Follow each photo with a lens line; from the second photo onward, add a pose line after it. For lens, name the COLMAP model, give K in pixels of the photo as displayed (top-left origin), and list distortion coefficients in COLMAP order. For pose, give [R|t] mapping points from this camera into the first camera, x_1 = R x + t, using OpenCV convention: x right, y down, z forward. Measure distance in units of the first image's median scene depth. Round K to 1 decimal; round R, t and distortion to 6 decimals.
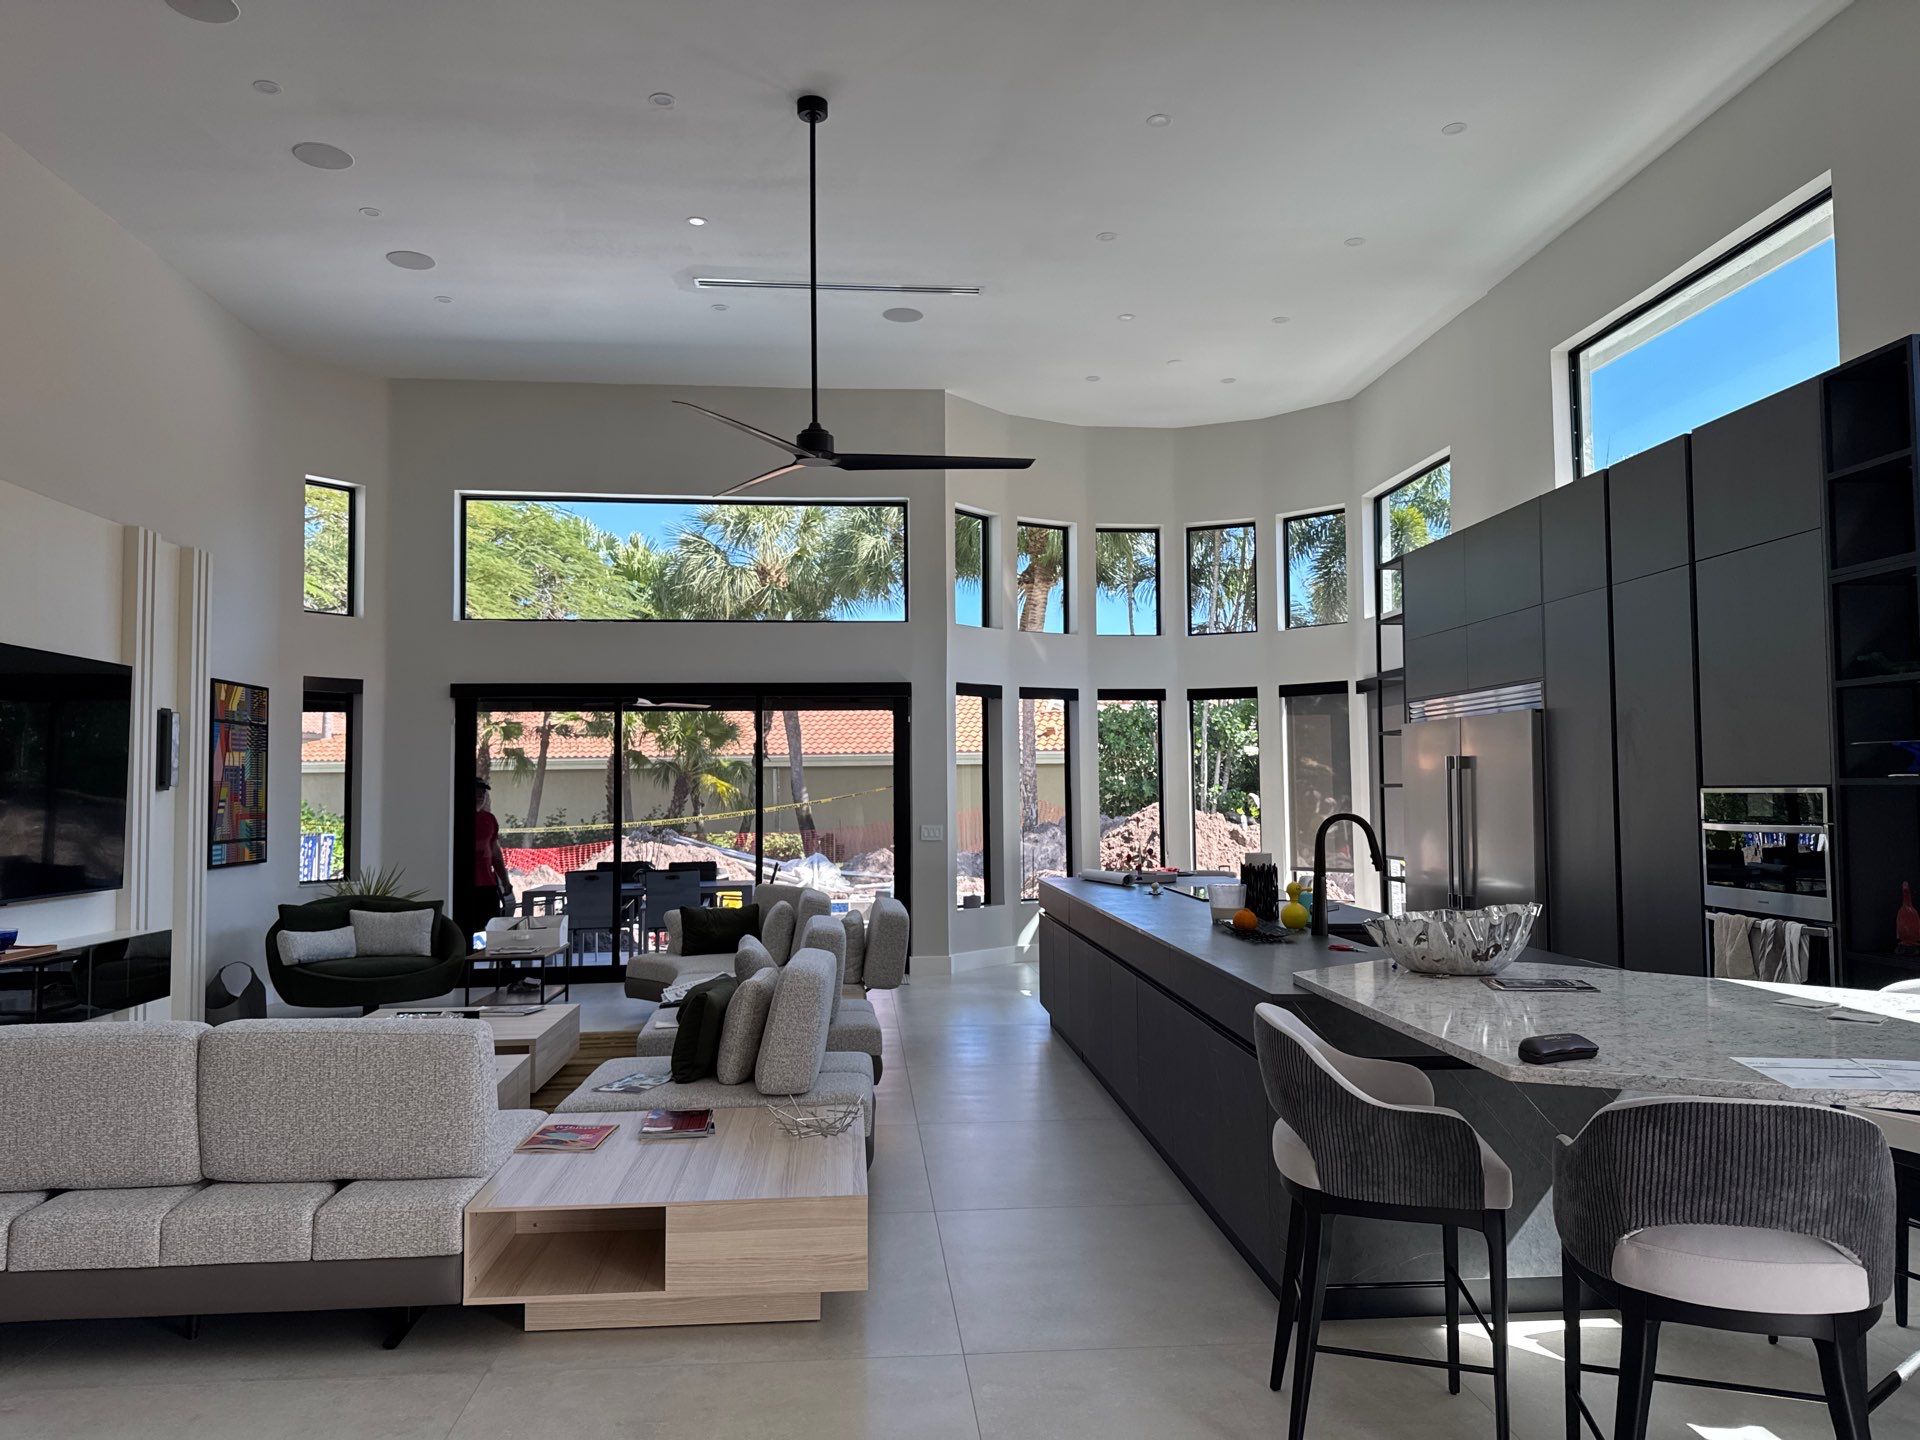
lens RADIAL K [[1346.0, 0, 950.2], [0, 1346.0, 714.9], [0, 0, 1]] dist [0.040327, -0.050362]
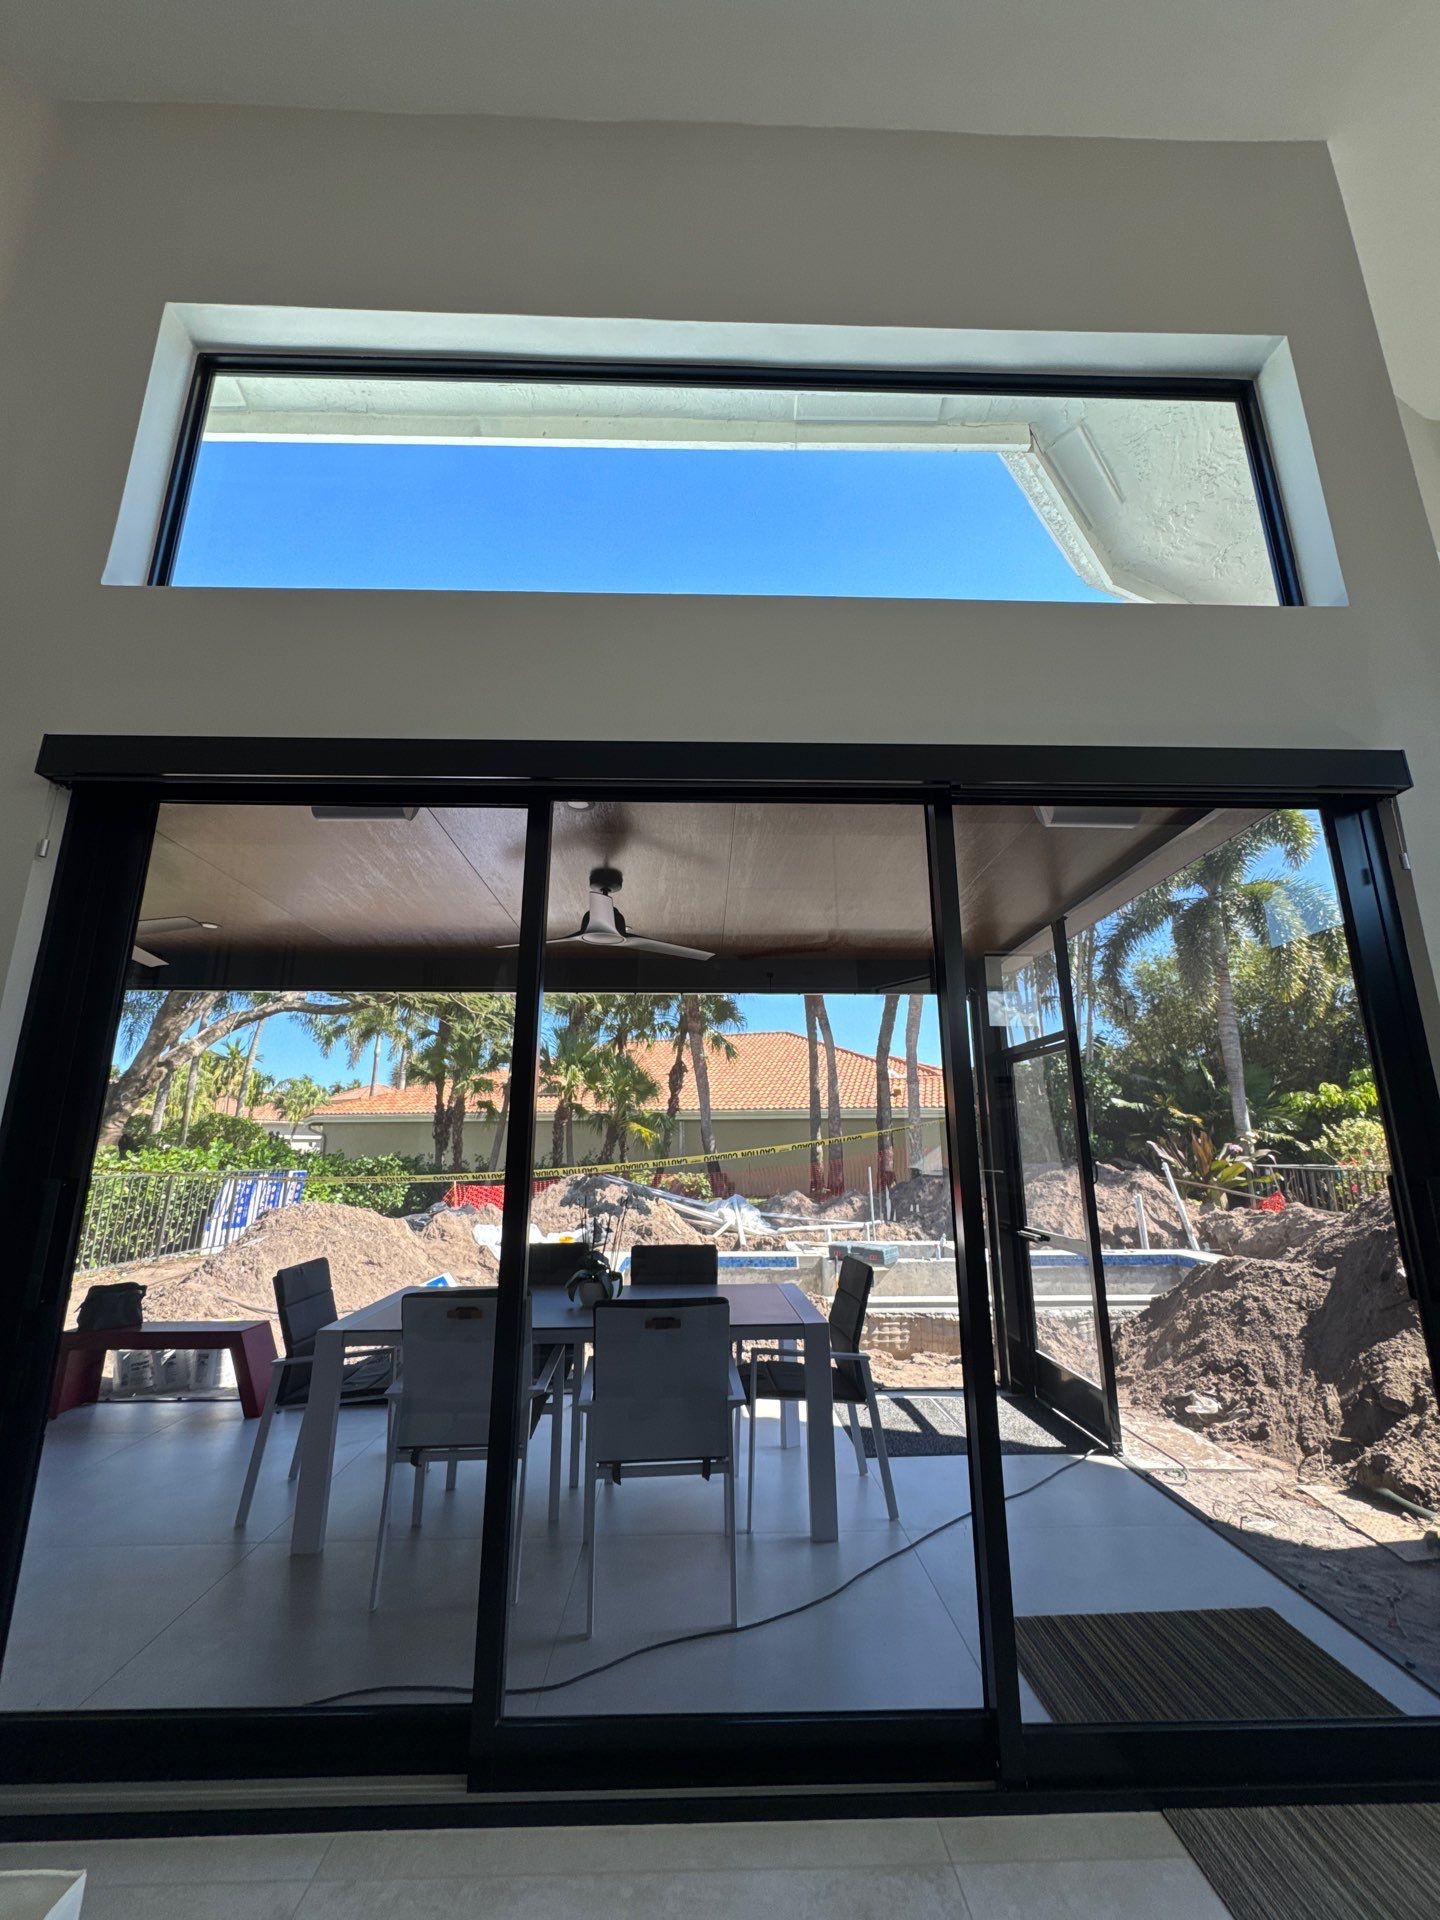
lens RADIAL K [[763.6, 0, 720.7], [0, 763.6, 951.7], [0, 0, 1]] dist [-0.003357, 0.002671]
pose [[0.998918, -0.003032, -0.046400, -0.178617], [-0.005860, 0.981707, -0.190309, 0.058853], [0.046128, 0.190375, 0.980627, 0.765556]]
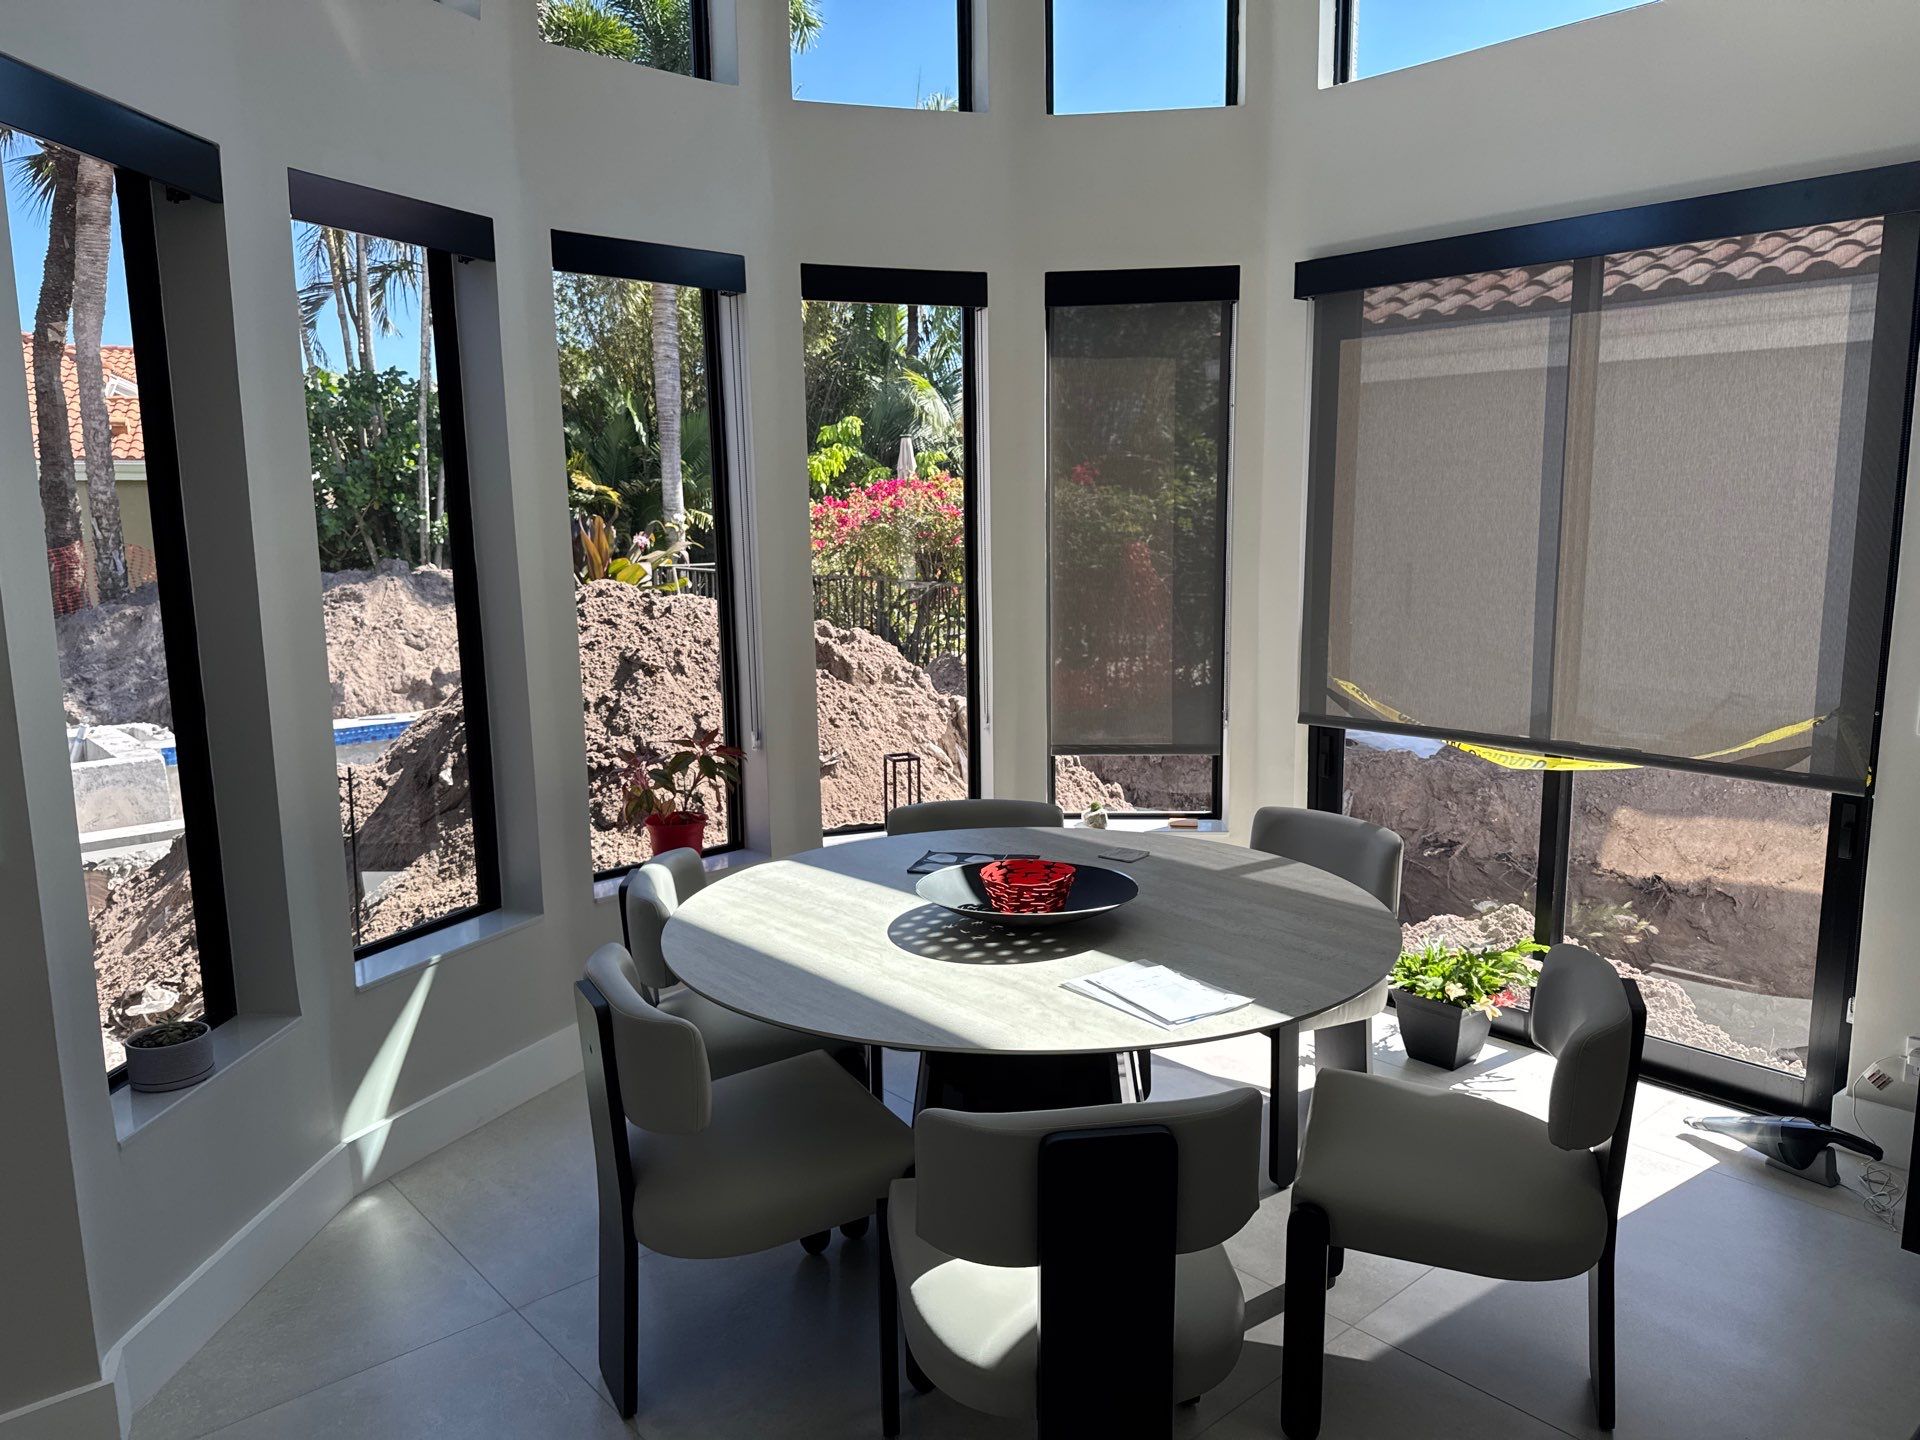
lens RADIAL K [[1346.0, 0, 975.1], [0, 1346.0, 717.7], [0, 0, 1]] dist [0.040327, -0.050362]
pose [[0.794419, -0.093893, 0.600069, -0.009029], [-0.030562, 0.980548, 0.193888, 0.027030], [-0.606601, -0.172367, 0.776096, 0.709021]]
